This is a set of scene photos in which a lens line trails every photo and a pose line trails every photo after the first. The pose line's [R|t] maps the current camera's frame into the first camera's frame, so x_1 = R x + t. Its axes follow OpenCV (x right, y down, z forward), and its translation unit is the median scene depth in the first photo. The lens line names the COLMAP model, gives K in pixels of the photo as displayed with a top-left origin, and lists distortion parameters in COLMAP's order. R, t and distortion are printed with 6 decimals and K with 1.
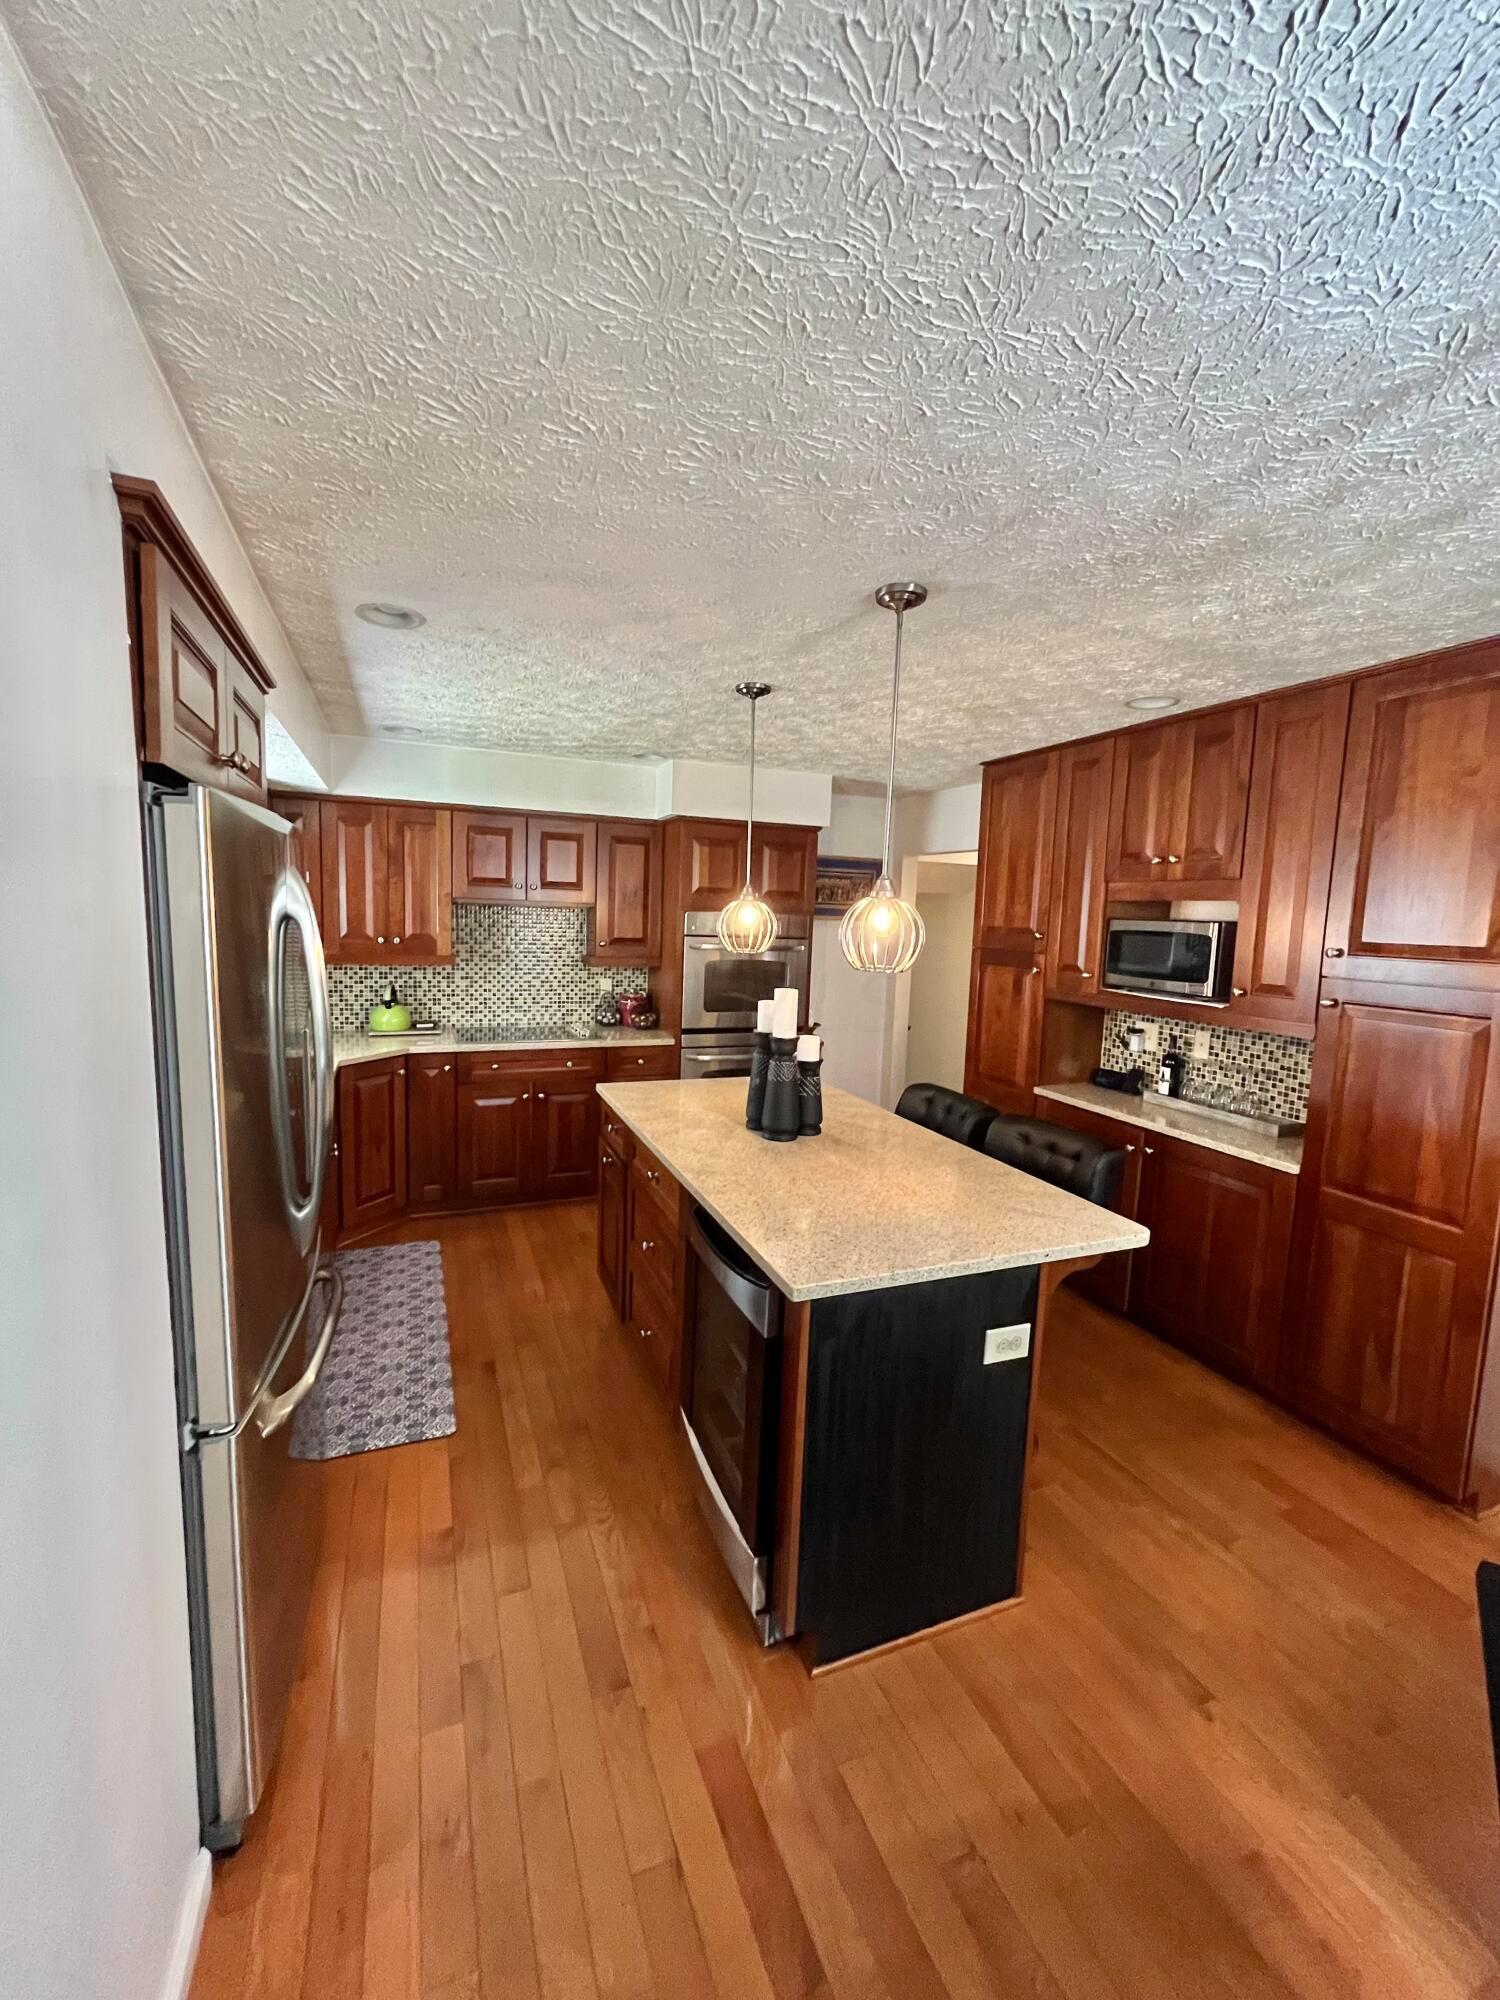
lens RADIAL K [[808.4, 0, 744.9], [0, 808.4, 1005.1], [0, 0, 1]] dist [-0.003051, -0.000282]
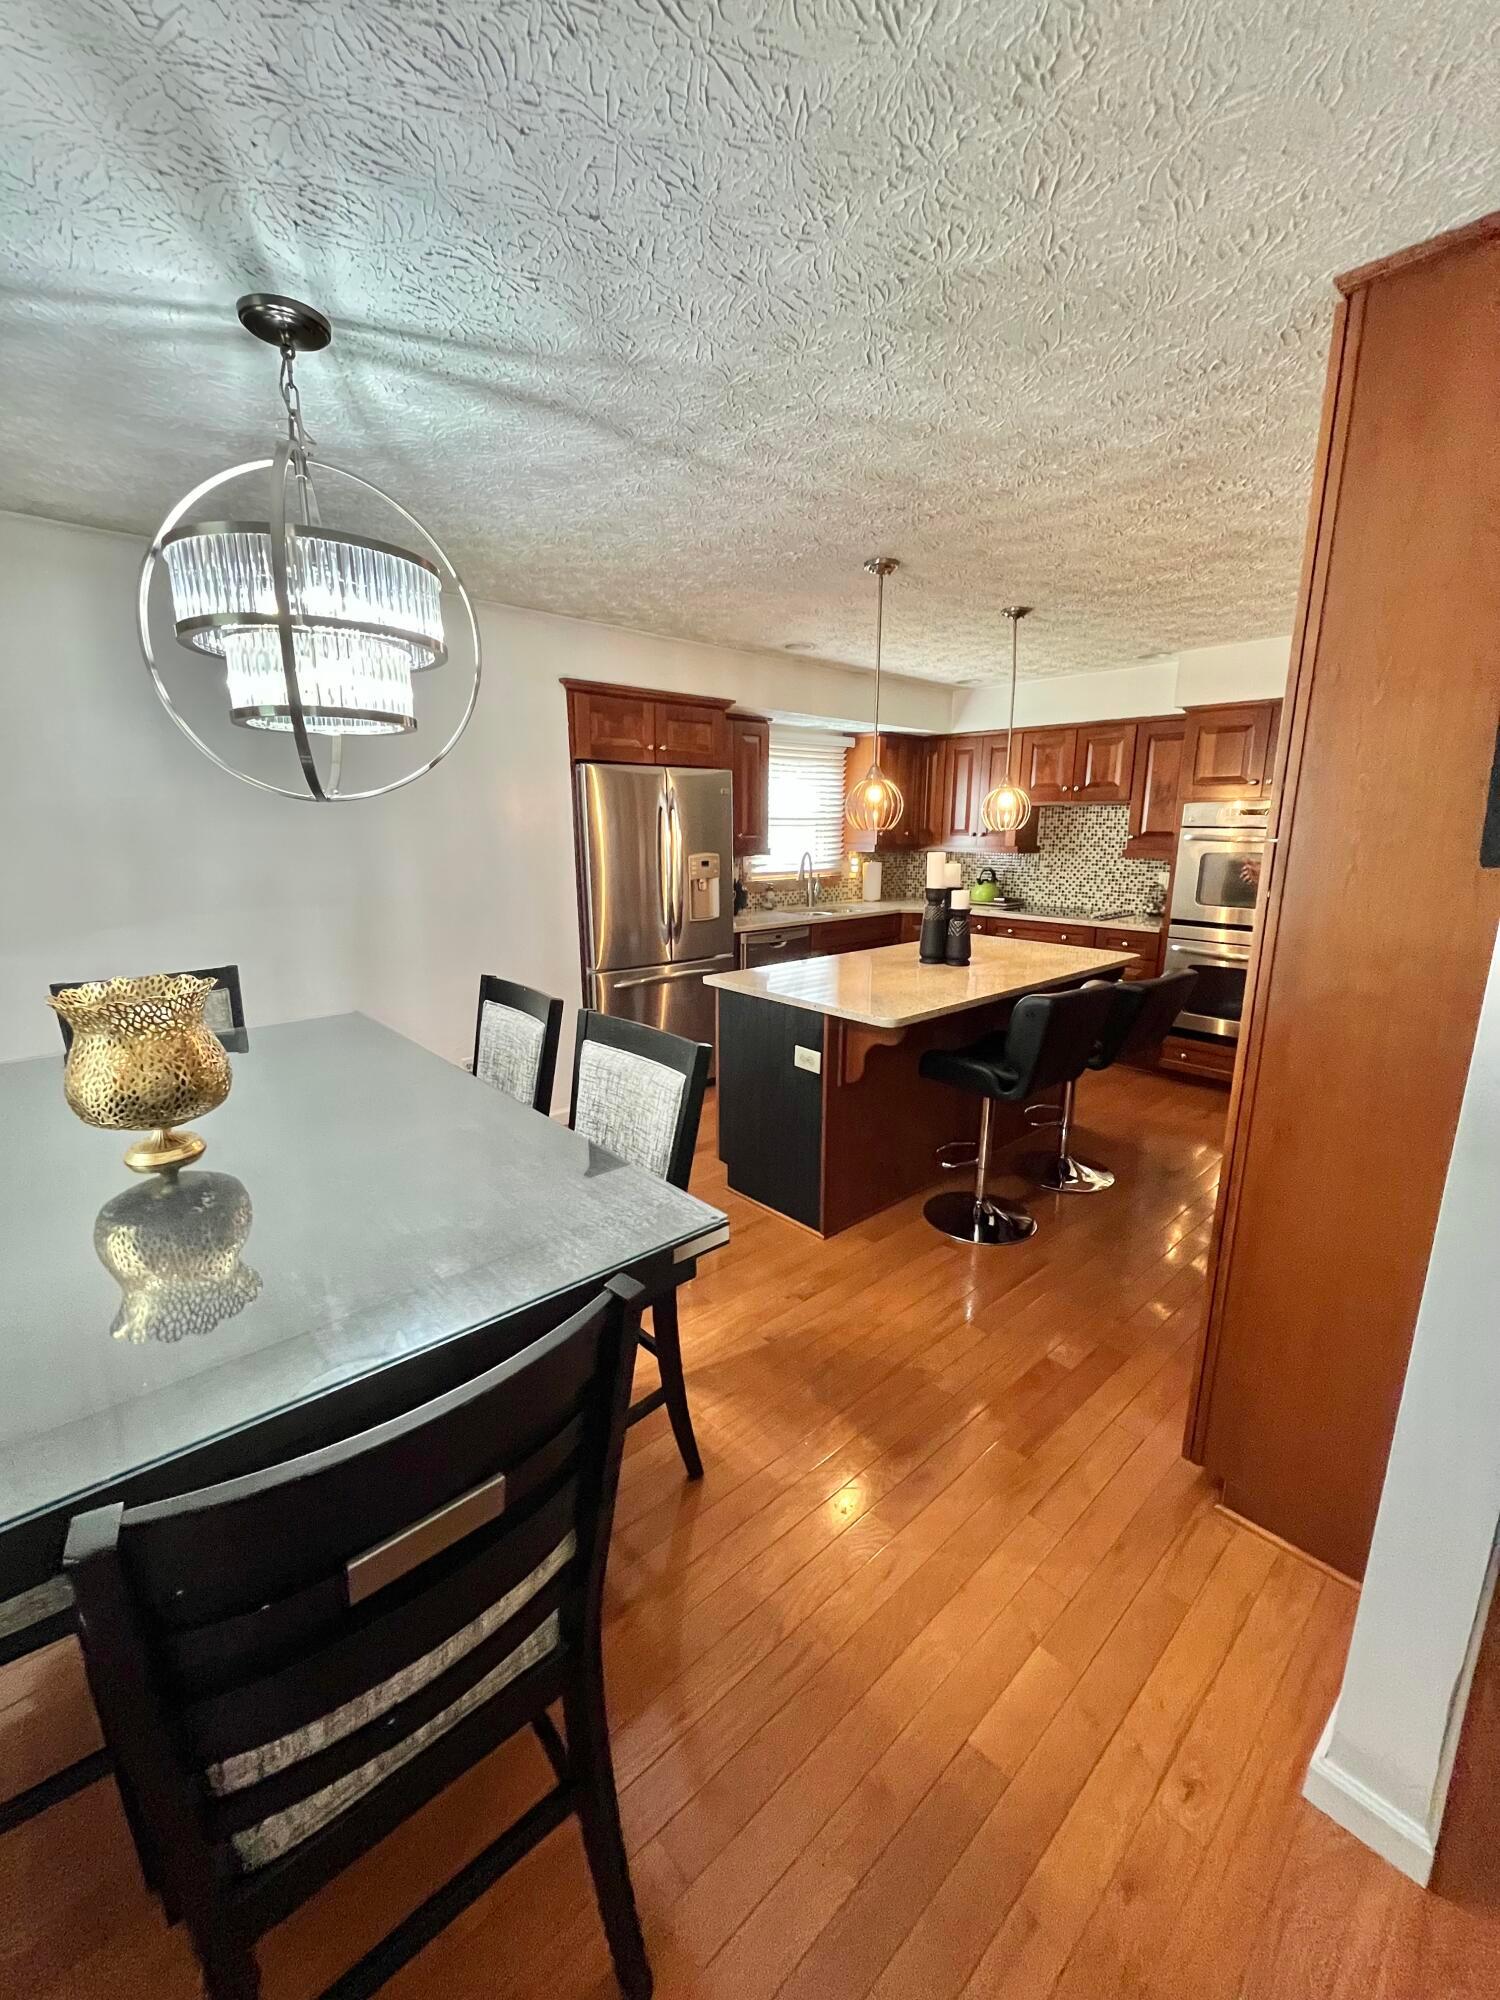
lens RADIAL K [[808.4, 0, 744.9], [0, 808.4, 1005.1], [0, 0, 1]] dist [-0.003051, -0.000282]
pose [[0.335049, 0.176814, -0.925462, 1.002973], [-0.096368, 0.983514, 0.153016, 0.045384], [0.937260, 0.037917, 0.346564, 0.185090]]
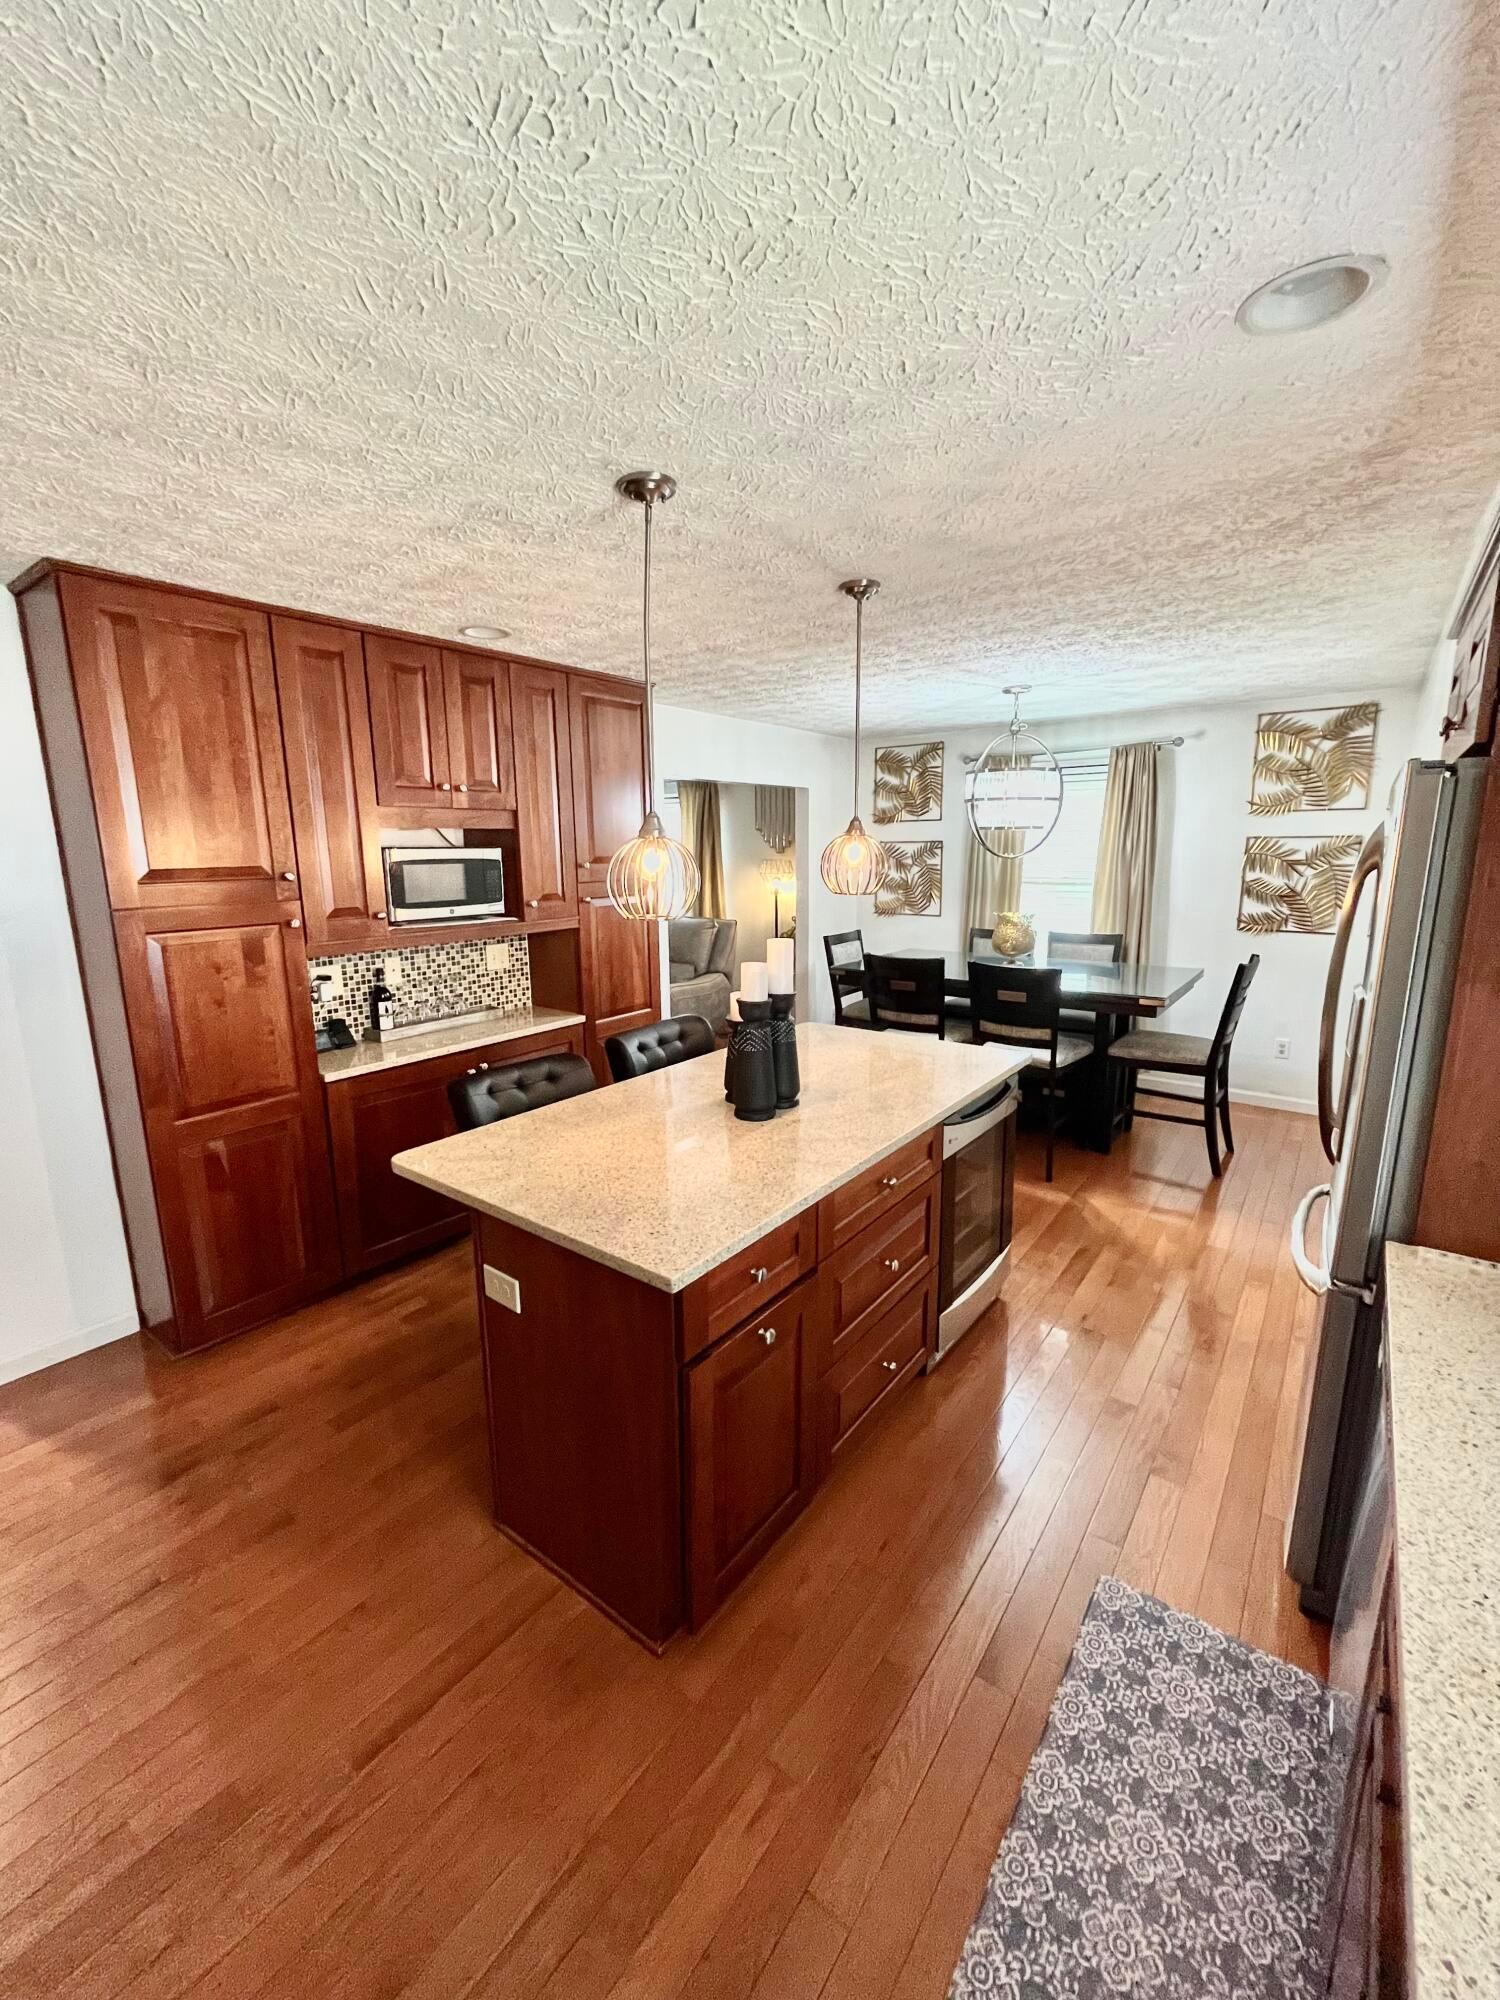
lens RADIAL K [[808.4, 0, 744.9], [0, 808.4, 1005.1], [0, 0, 1]] dist [-0.003051, -0.000282]
pose [[-0.509243, -0.199965, 0.837070, -0.547086], [0.088839, 0.955223, 0.282236, -0.165439], [-0.856025, 0.218091, -0.468676, 1.169524]]
